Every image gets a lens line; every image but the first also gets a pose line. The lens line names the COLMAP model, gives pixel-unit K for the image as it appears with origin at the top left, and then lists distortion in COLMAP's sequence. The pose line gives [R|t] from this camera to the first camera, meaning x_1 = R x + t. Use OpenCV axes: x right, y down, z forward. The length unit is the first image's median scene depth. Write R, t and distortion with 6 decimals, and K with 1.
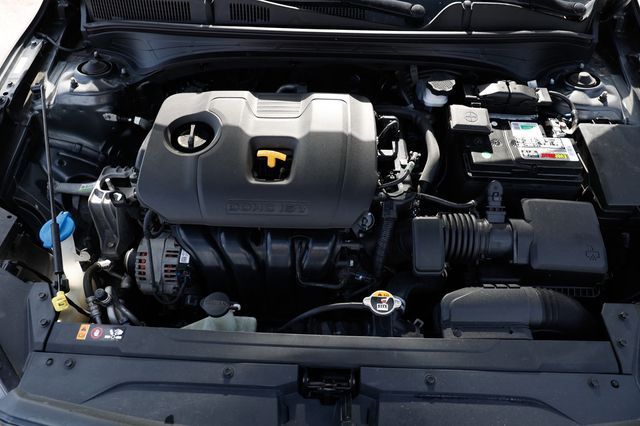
lens RADIAL K [[451.0, 0, 320.0], [0, 451.0, 213.0], [0, 0, 1]] dist [-0.023181, 0.002318]
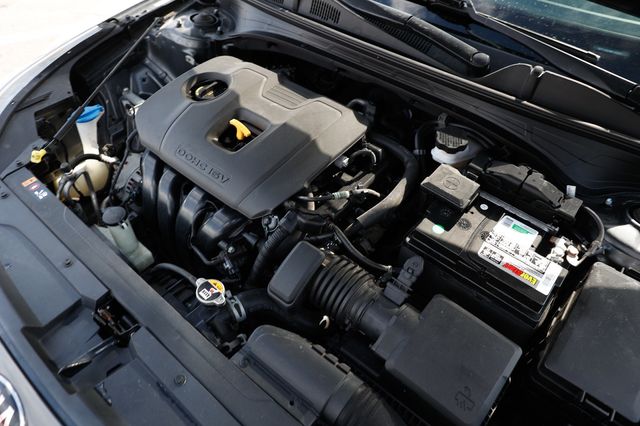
lens RADIAL K [[451.0, 0, 320.0], [0, 451.0, 213.0], [0, 0, 1]] dist [-0.023181, 0.002318]
pose [[0.777737, 0.453121, -0.435669, 0.538146], [-0.490757, 0.870793, 0.029597, -0.071892], [0.392788, 0.190789, 0.899620, 0.166183]]
